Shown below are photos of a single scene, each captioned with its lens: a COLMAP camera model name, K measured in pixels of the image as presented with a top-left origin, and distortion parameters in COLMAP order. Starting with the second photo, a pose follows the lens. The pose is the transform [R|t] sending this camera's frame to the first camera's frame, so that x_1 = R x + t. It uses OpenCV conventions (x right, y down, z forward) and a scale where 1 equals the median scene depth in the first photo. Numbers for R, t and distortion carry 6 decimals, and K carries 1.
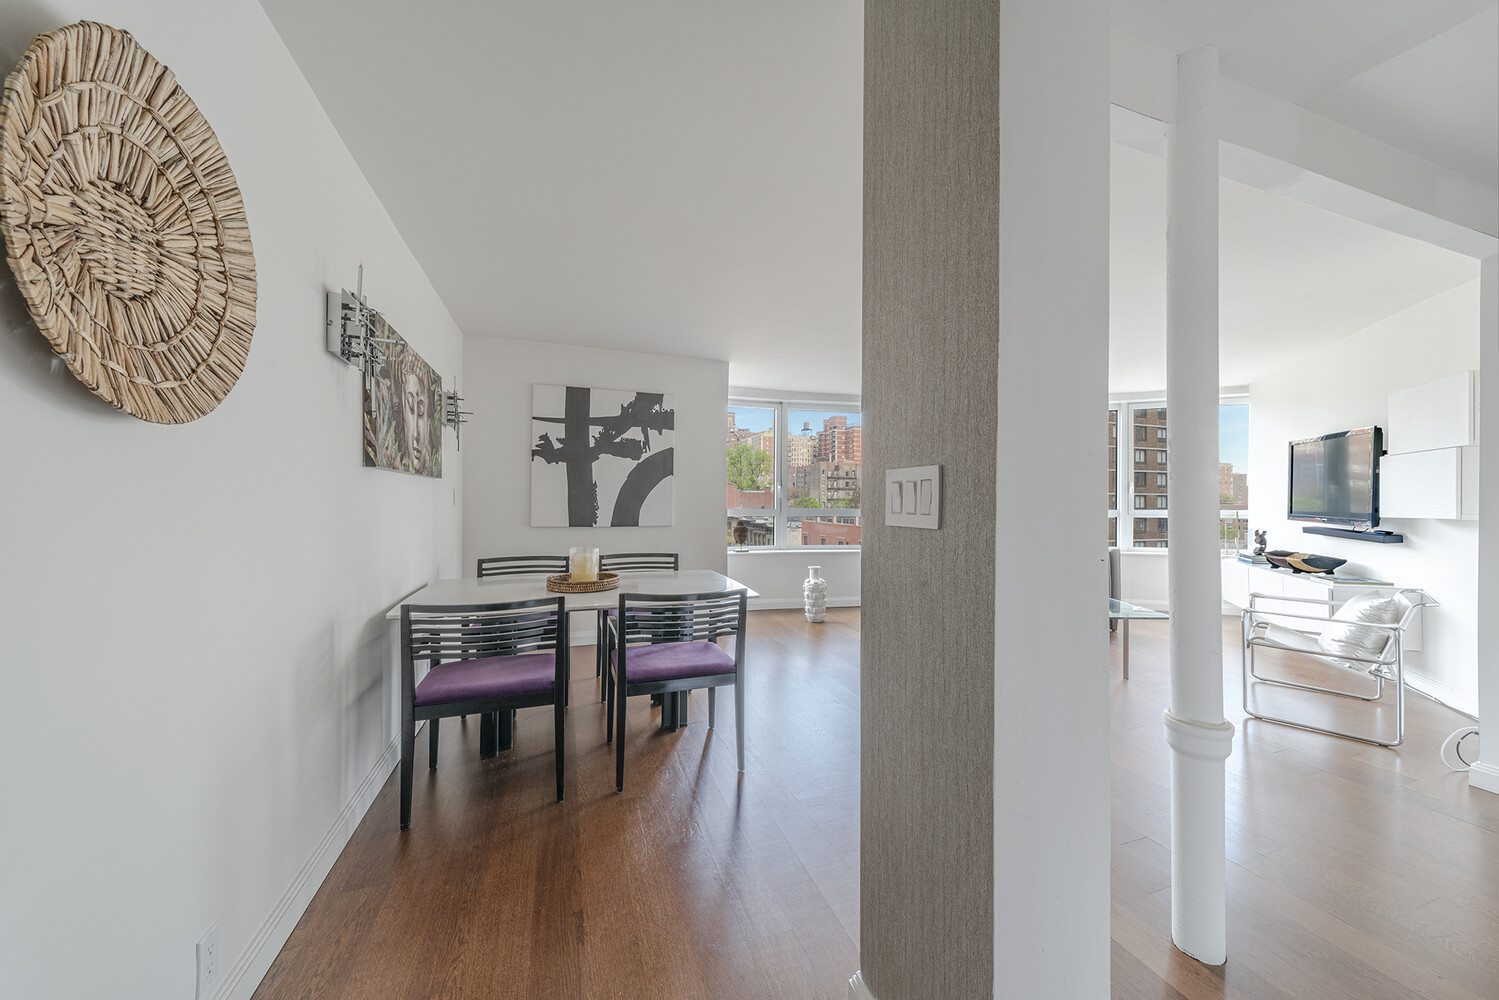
lens RADIAL K [[520.3, 0, 755.9], [0, 520.3, 501.7], [0, 0, 1]] dist [0.005507, -0.000054]
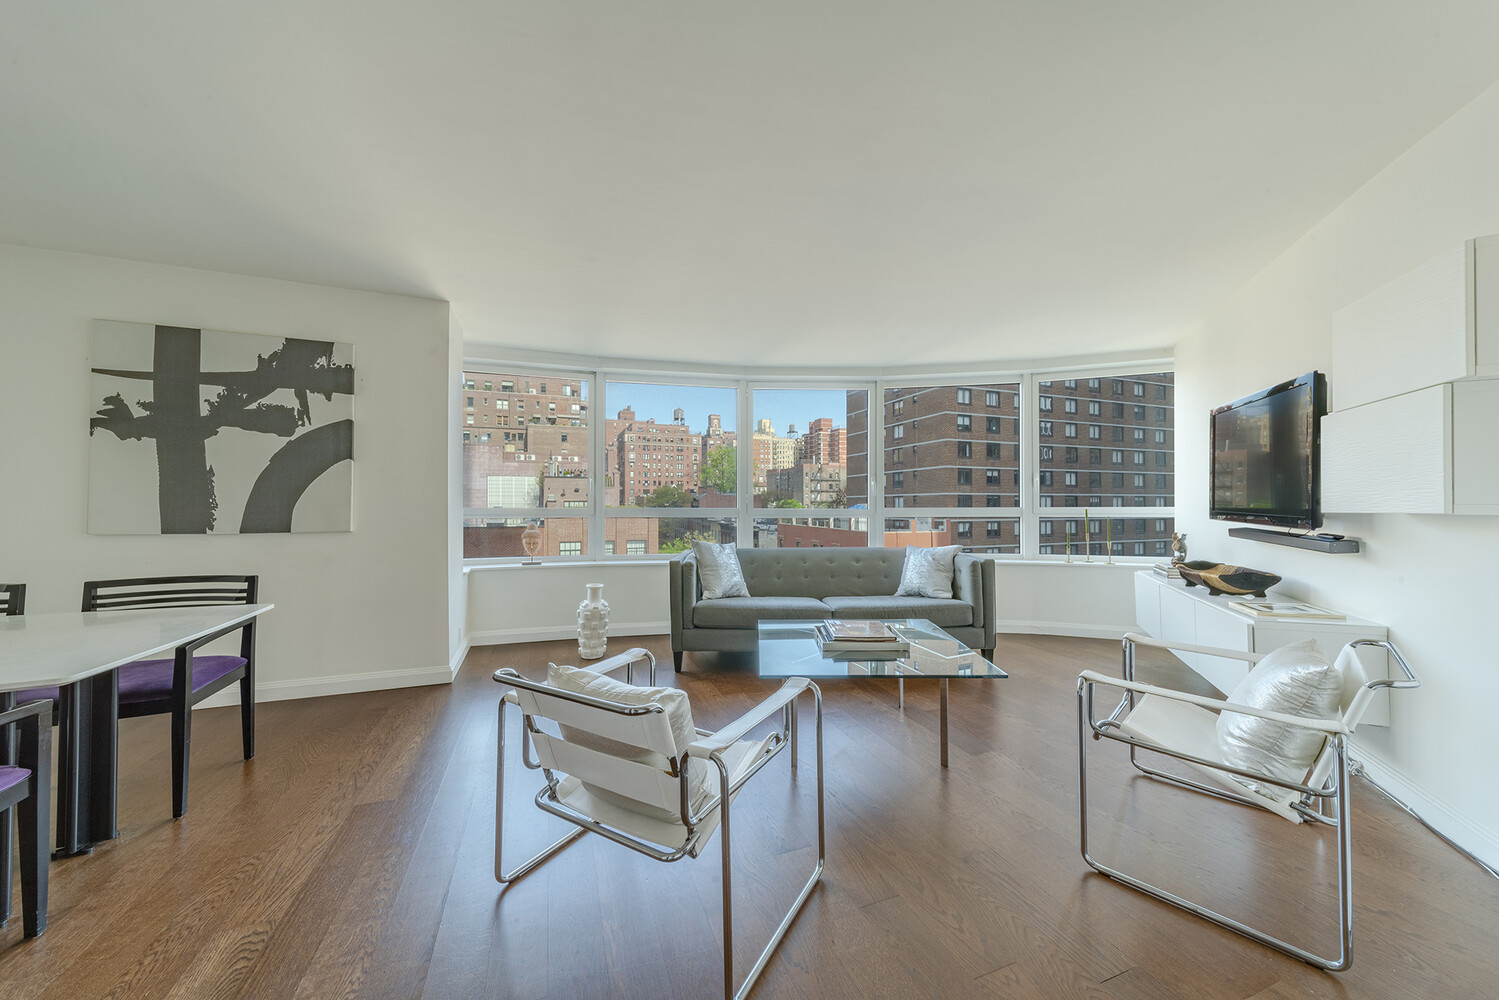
lens RADIAL K [[520.3, 0, 755.9], [0, 520.3, 501.7], [0, 0, 1]] dist [0.005507, -0.000054]
pose [[0.999743, -0.003897, 0.022335, 0.382114], [0.004012, 0.999979, -0.005126, 0.012933], [-0.022314, 0.005215, 0.999737, 0.297616]]
